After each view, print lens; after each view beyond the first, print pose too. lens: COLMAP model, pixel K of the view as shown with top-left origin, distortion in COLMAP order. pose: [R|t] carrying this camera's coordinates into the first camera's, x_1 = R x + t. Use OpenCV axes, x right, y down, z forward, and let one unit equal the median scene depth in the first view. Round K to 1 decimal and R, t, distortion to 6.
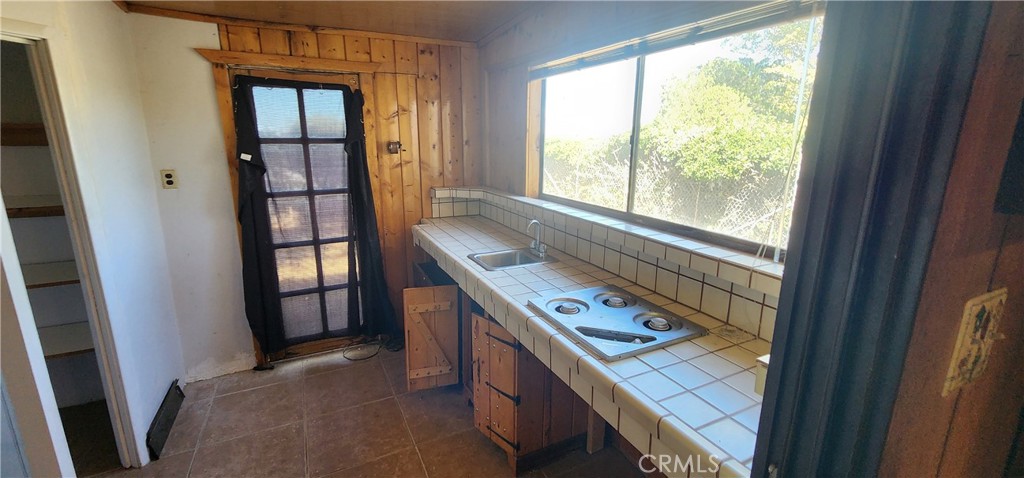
lens RADIAL K [[423.8, 0, 505.8], [0, 423.8, 237.5], [0, 0, 1]] dist [0.012516, -0.000152]
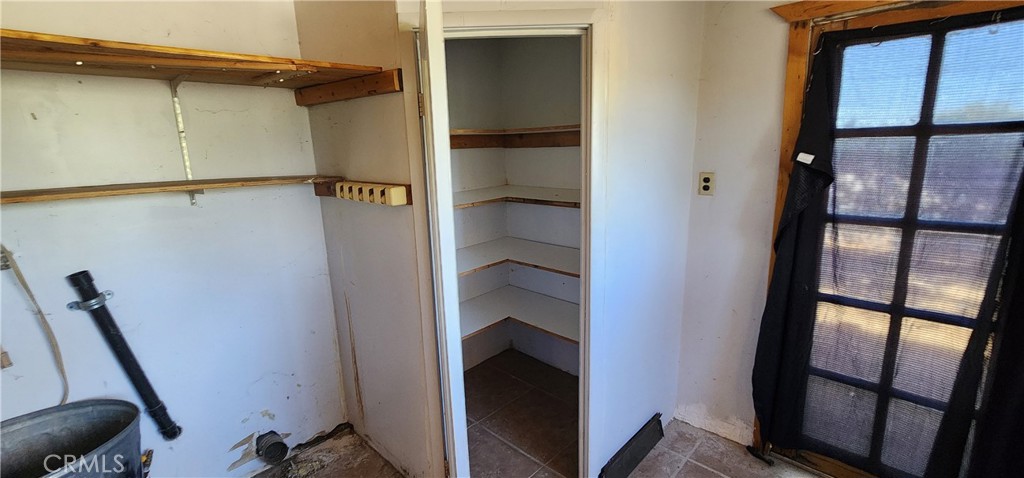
lens RADIAL K [[420.9, 0, 526.1], [0, 420.9, 230.6], [0, 0, 1]] dist [0.001372, 0.000051]
pose [[0.362999, 0.172875, -0.915612, -0.145799], [-0.190416, 0.975664, 0.108722, -0.066047], [0.912126, 0.134881, 0.387084, 0.356305]]
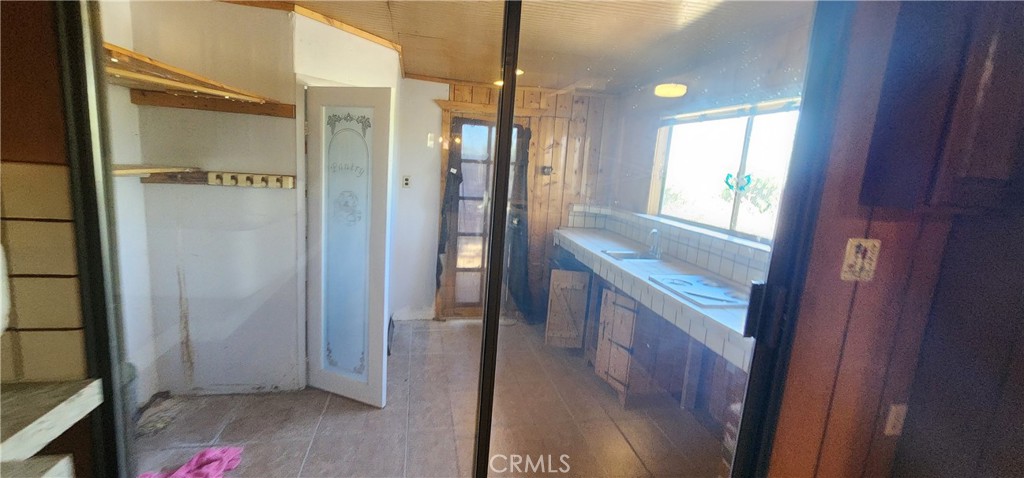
lens RADIAL K [[423.8, 0, 505.8], [0, 423.8, 237.5], [0, 0, 1]] dist [0.012516, -0.000152]
pose [[0.966786, 0.101670, -0.234494, -0.061159], [-0.116658, 0.991866, -0.050918, 0.091558], [0.227409, 0.076583, 0.970783, -0.357212]]
